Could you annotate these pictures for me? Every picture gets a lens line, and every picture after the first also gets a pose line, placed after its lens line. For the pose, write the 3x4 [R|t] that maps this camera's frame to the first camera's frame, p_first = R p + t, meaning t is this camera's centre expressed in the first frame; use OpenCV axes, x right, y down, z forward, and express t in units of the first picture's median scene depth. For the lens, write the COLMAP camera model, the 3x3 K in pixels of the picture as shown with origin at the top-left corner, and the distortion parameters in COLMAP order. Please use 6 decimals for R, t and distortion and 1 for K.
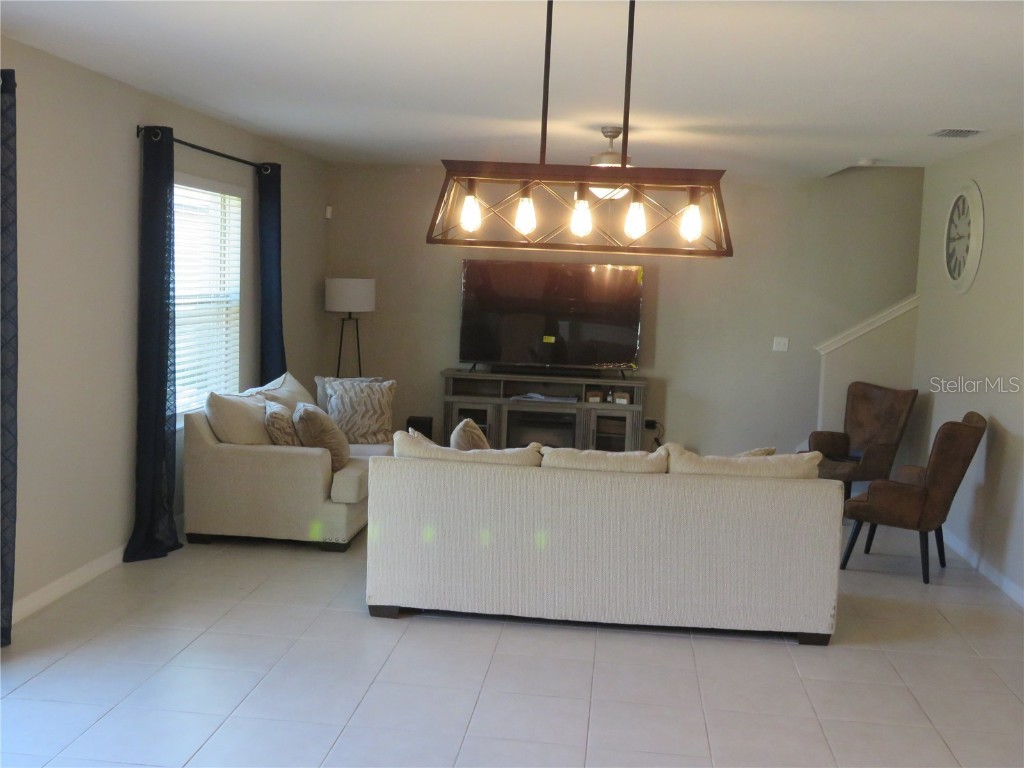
lens RADIAL K [[1106.5, 0, 512.0], [0, 1106.5, 384.9], [0, 0, 1]] dist [-0.063105, 0.000000]
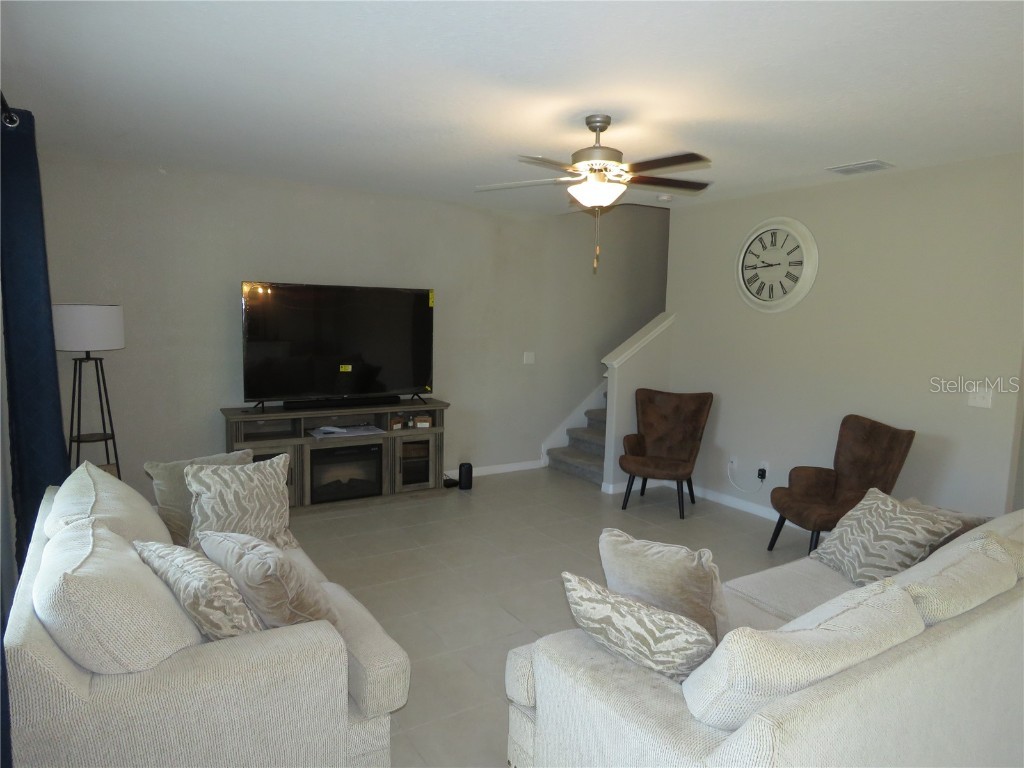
lens RADIAL K [[651.1, 0, 511.6], [0, 651.1, 381.5], [0, 0, 1]] dist [-0.028061, -0.000208]
pose [[0.783382, -0.083431, 0.615916, -0.199034], [0.065576, 0.996514, 0.051580, -0.049897], [-0.618072, -0.000017, 0.786122, 0.485579]]
